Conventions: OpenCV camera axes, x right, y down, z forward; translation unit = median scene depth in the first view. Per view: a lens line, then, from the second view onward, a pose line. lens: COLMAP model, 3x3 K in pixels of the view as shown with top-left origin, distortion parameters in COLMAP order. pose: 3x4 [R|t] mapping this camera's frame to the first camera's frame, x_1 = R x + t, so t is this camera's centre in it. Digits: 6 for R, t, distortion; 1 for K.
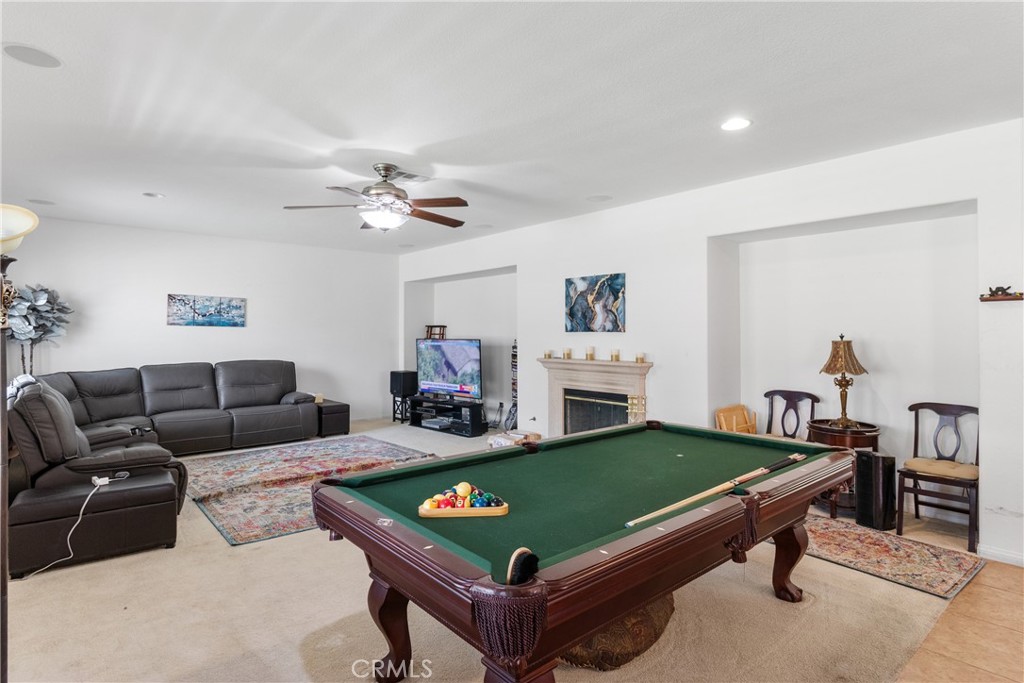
lens RADIAL K [[536.8, 0, 512.1], [0, 536.8, 327.3], [0, 0, 1]] dist [-0.000287, 0.000401]
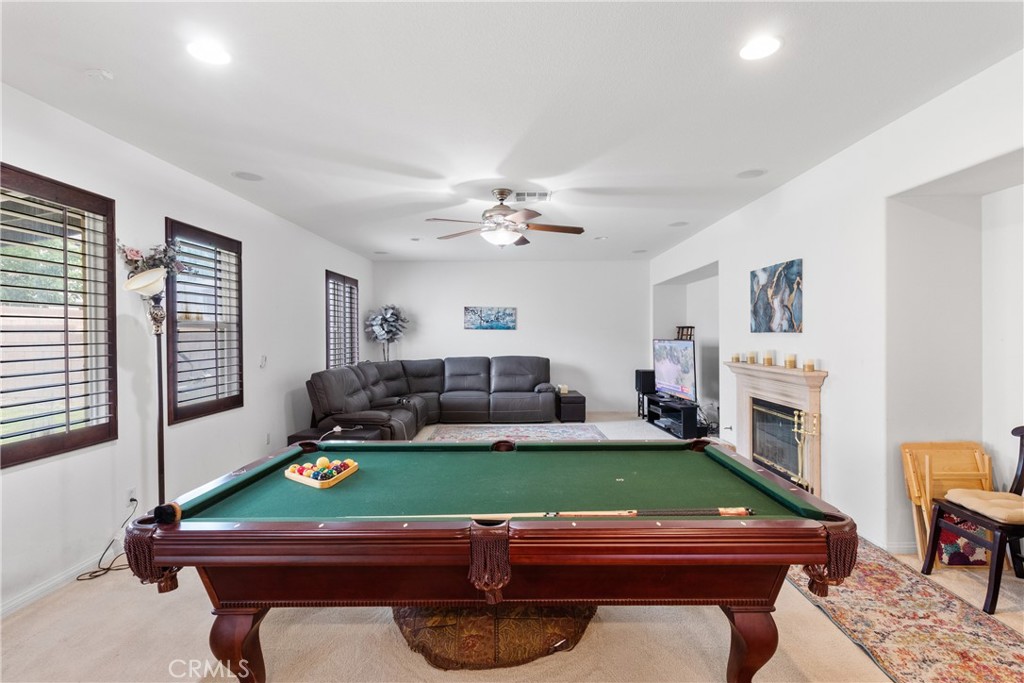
lens RADIAL K [[488.6, 0, 517.6], [0, 488.6, 336.7], [0, 0, 1]] dist [0.002290, 0.000102]
pose [[0.754611, -0.000073, -0.656172, 0.343152], [0.010976, 0.999861, 0.012512, 0.001398], [0.656081, -0.016644, 0.754507, 0.157200]]
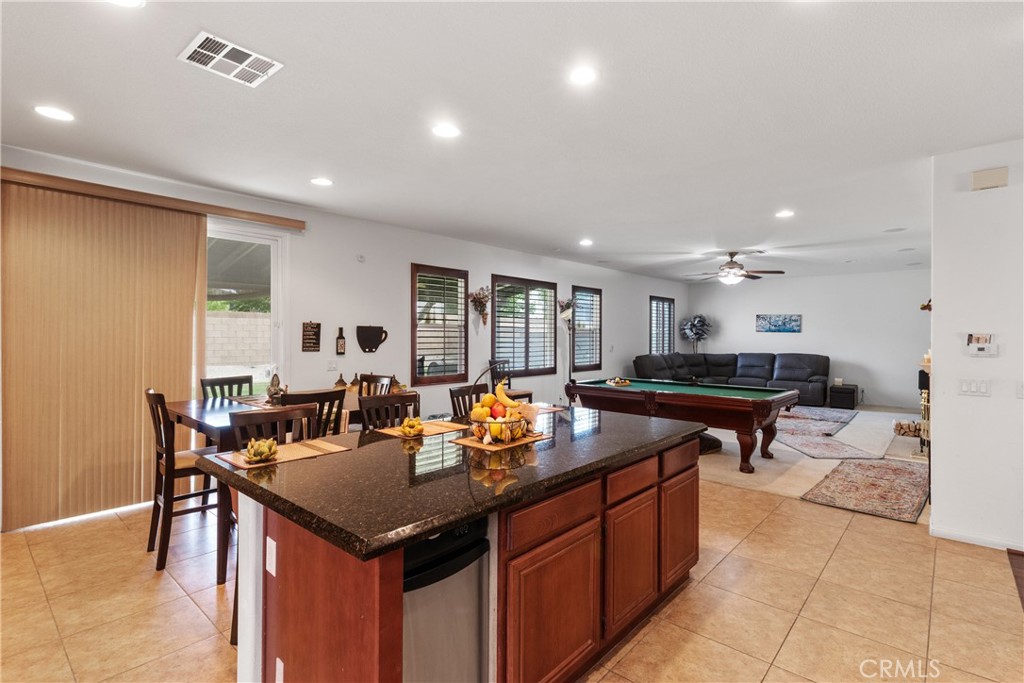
lens RADIAL K [[488.6, 0, 515.8], [0, 488.6, 338.3], [0, 0, 1]] dist [0.002290, 0.000102]
pose [[0.128237, 0.007772, -0.991713, 1.052554], [0.004388, 0.999955, 0.008404, 0.000594], [0.991734, -0.005430, 0.128197, -0.026404]]
